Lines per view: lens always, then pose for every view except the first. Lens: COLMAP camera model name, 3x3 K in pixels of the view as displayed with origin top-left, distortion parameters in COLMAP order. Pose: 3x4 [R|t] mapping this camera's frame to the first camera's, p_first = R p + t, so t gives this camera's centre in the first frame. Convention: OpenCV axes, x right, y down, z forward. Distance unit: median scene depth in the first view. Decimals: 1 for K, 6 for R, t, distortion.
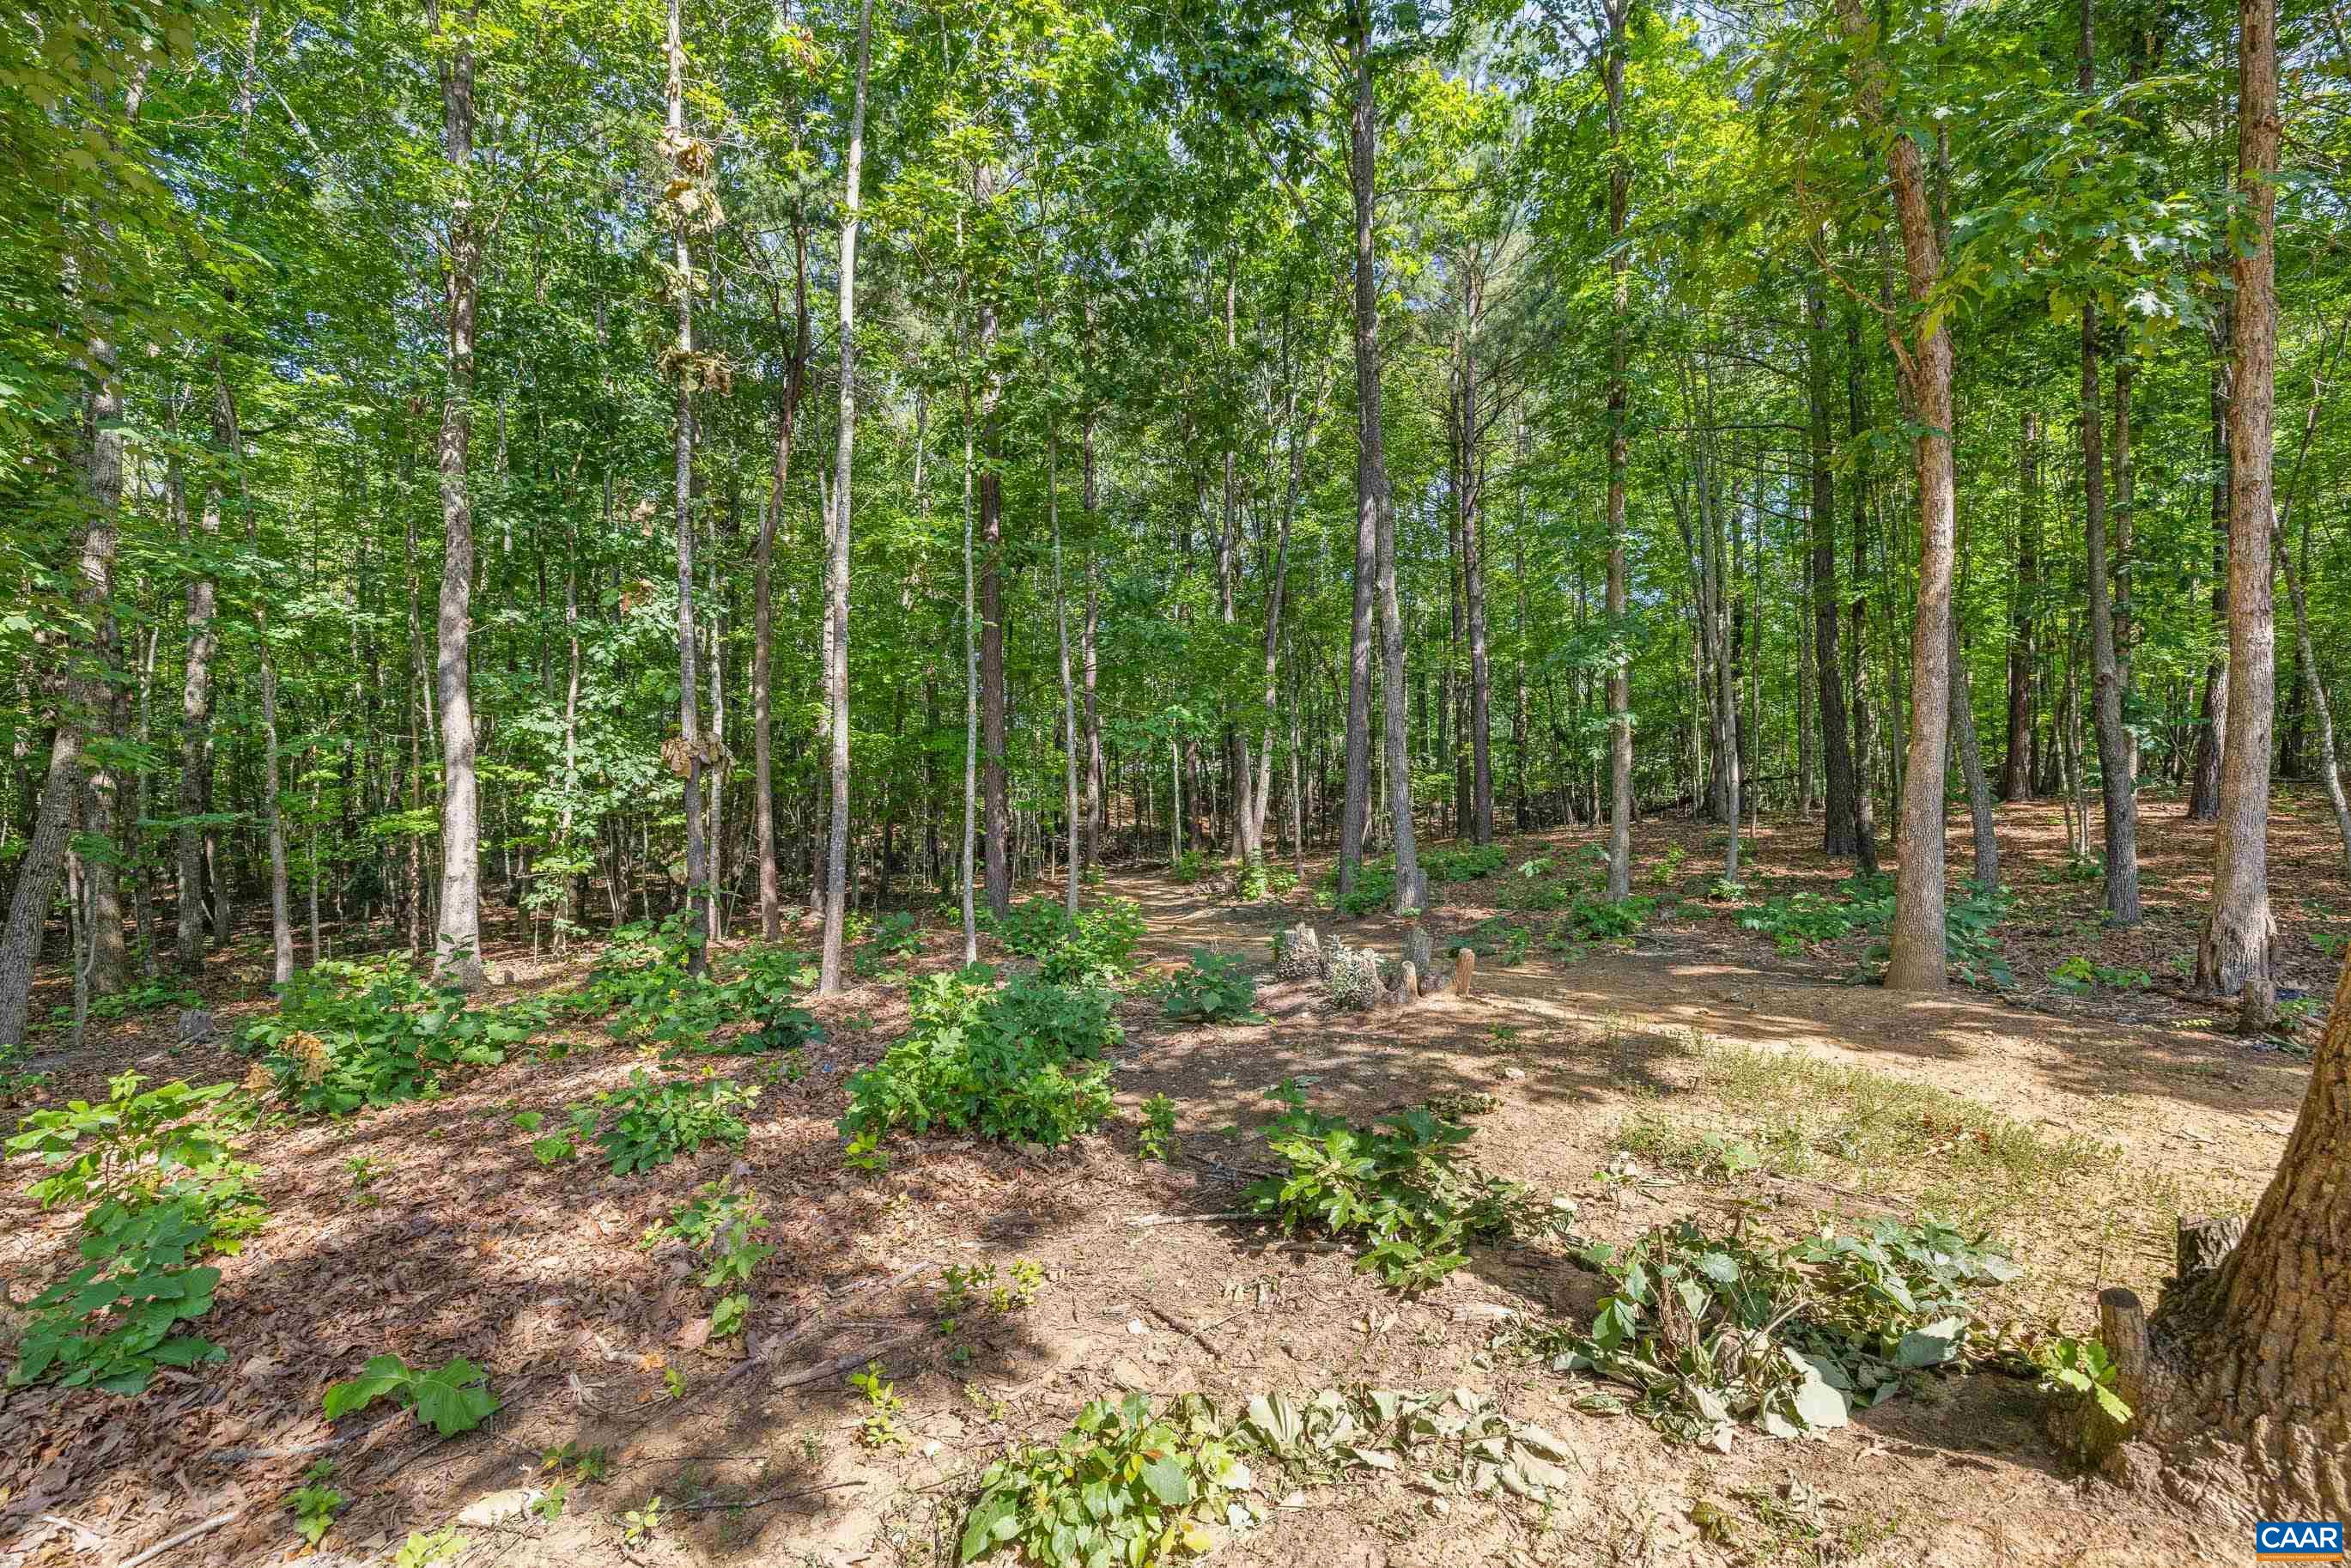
lens RADIAL K [[1001.9, 0, 1177.6], [0, 1001.9, 782.3], [0, 0, 1]] dist [-0.001691, 0.002505]
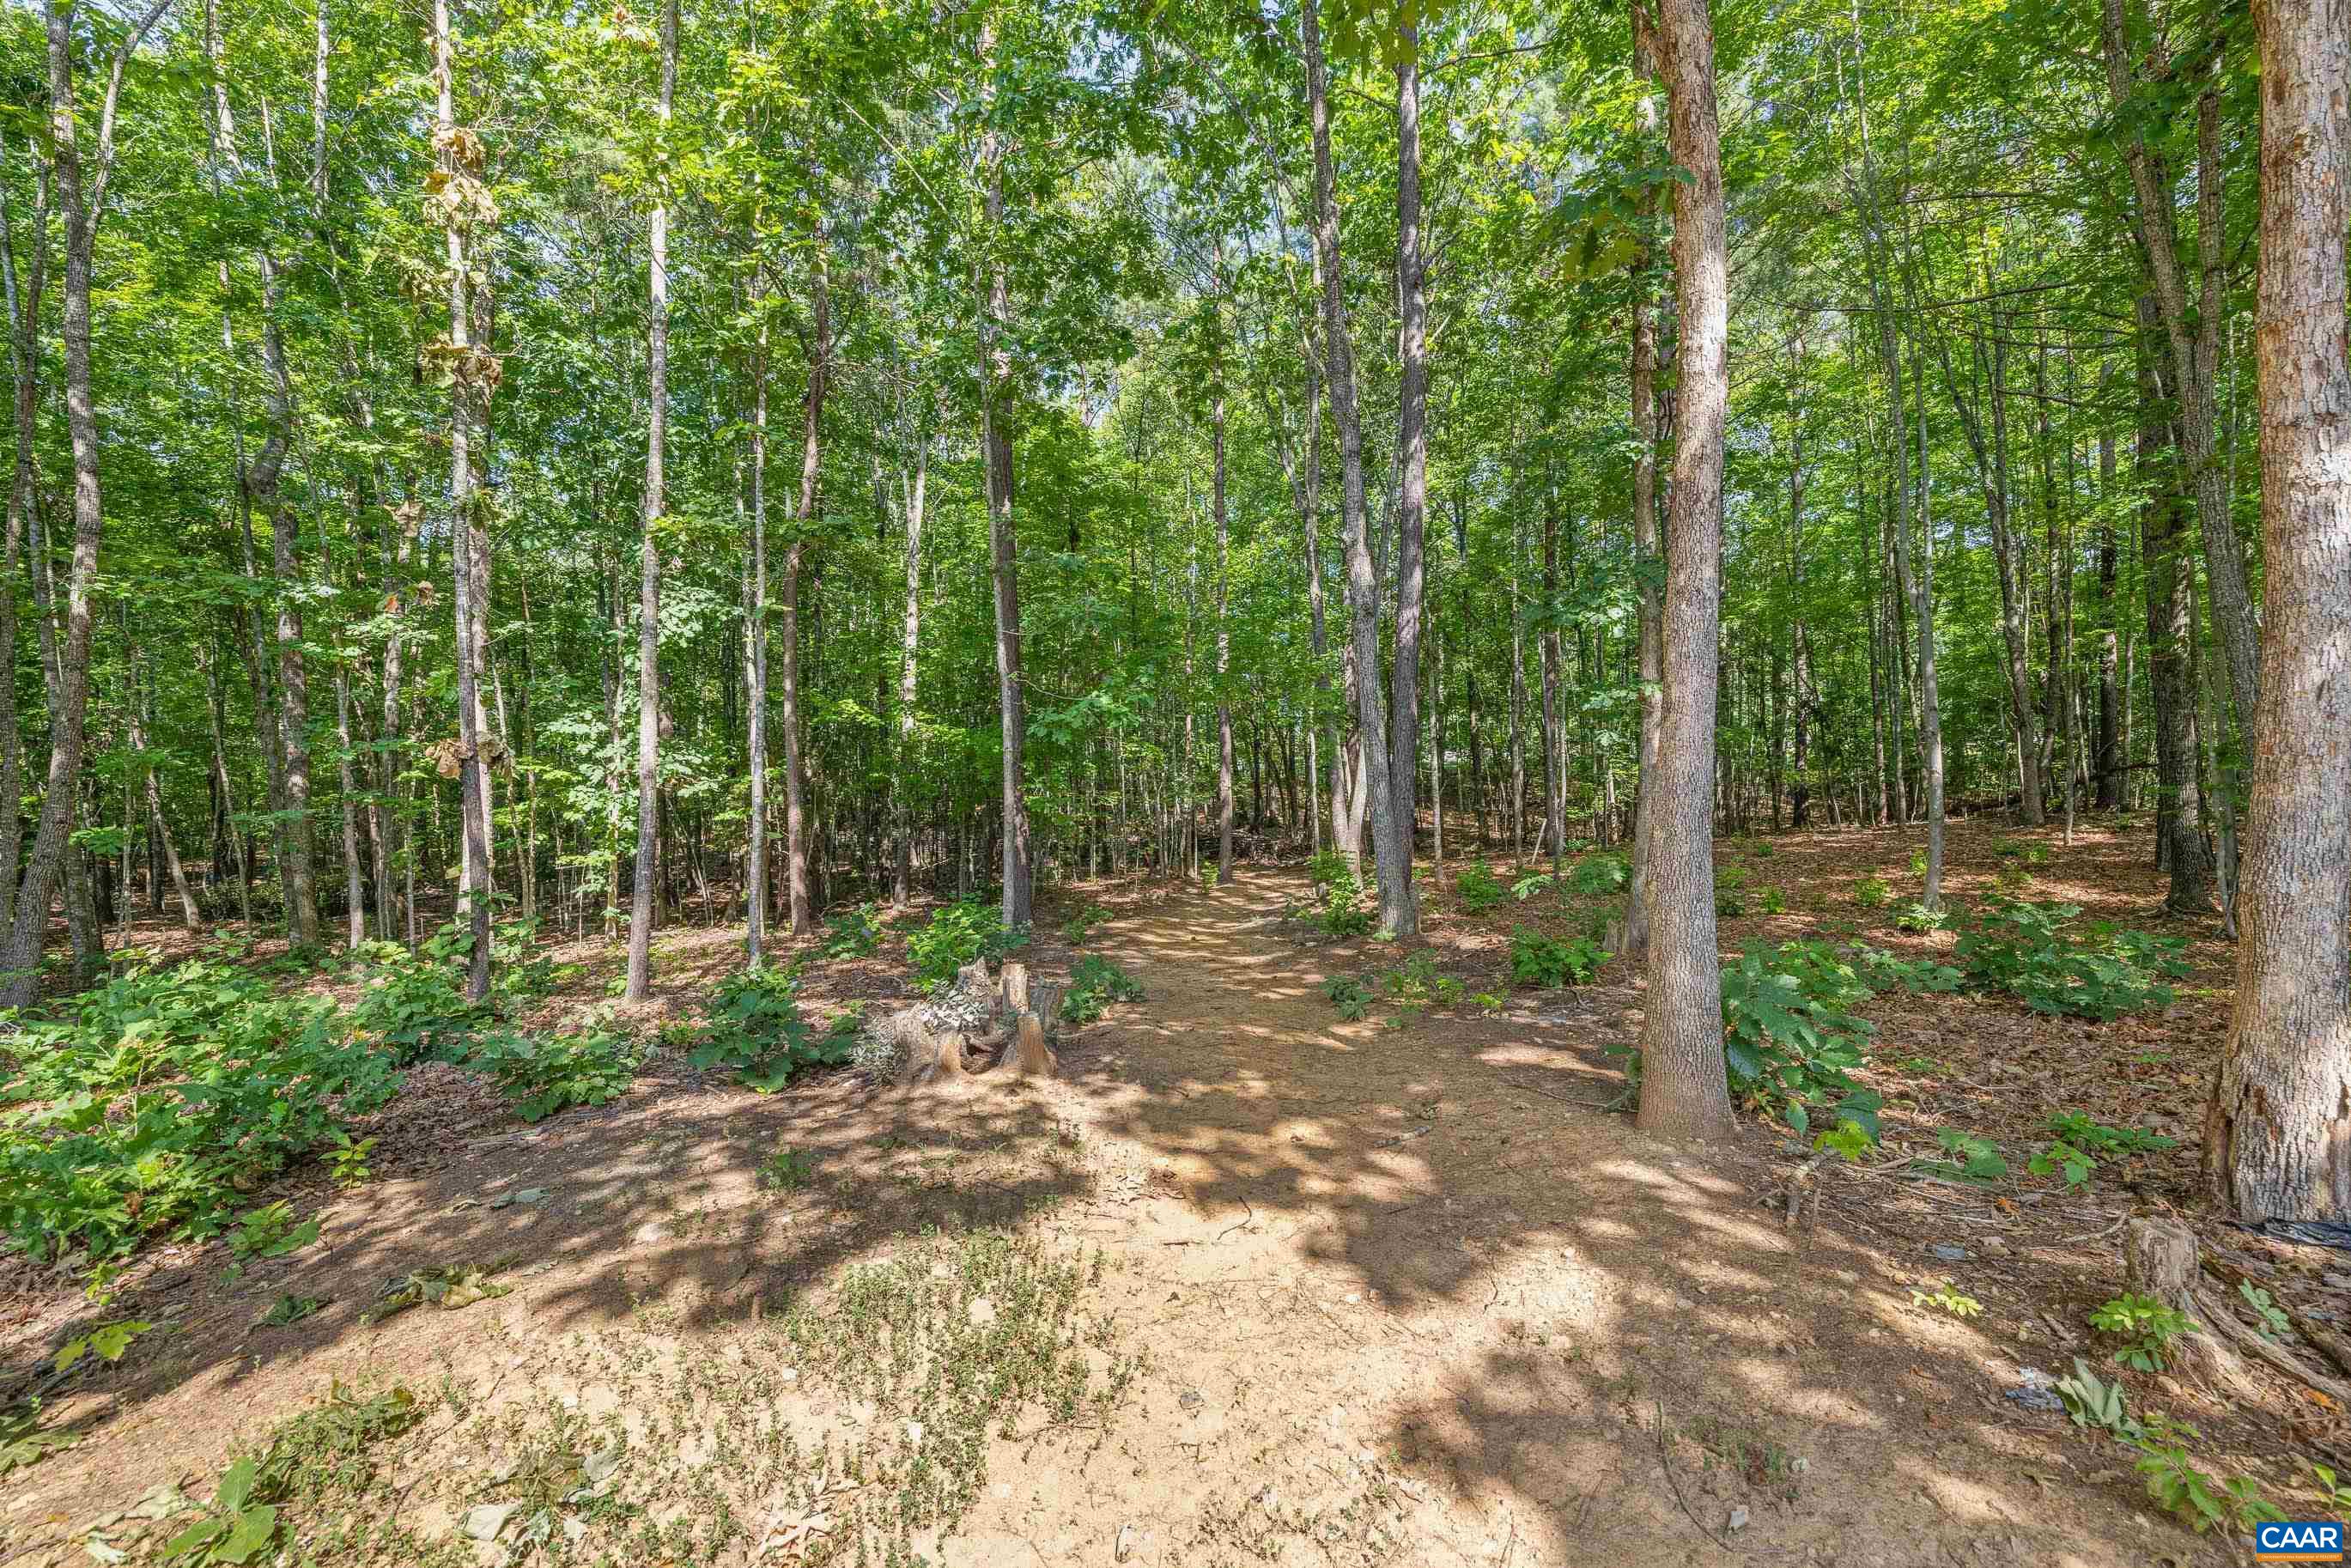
lens RADIAL K [[1001.9, 0, 1174.5], [0, 1001.9, 780.1], [0, 0, 1]] dist [-0.001691, 0.002505]
pose [[0.955662, -0.003722, -0.294444, 0.305020], [0.005652, 0.999968, 0.005705, -0.003032], [0.294413, -0.007116, 0.955652, 0.170564]]
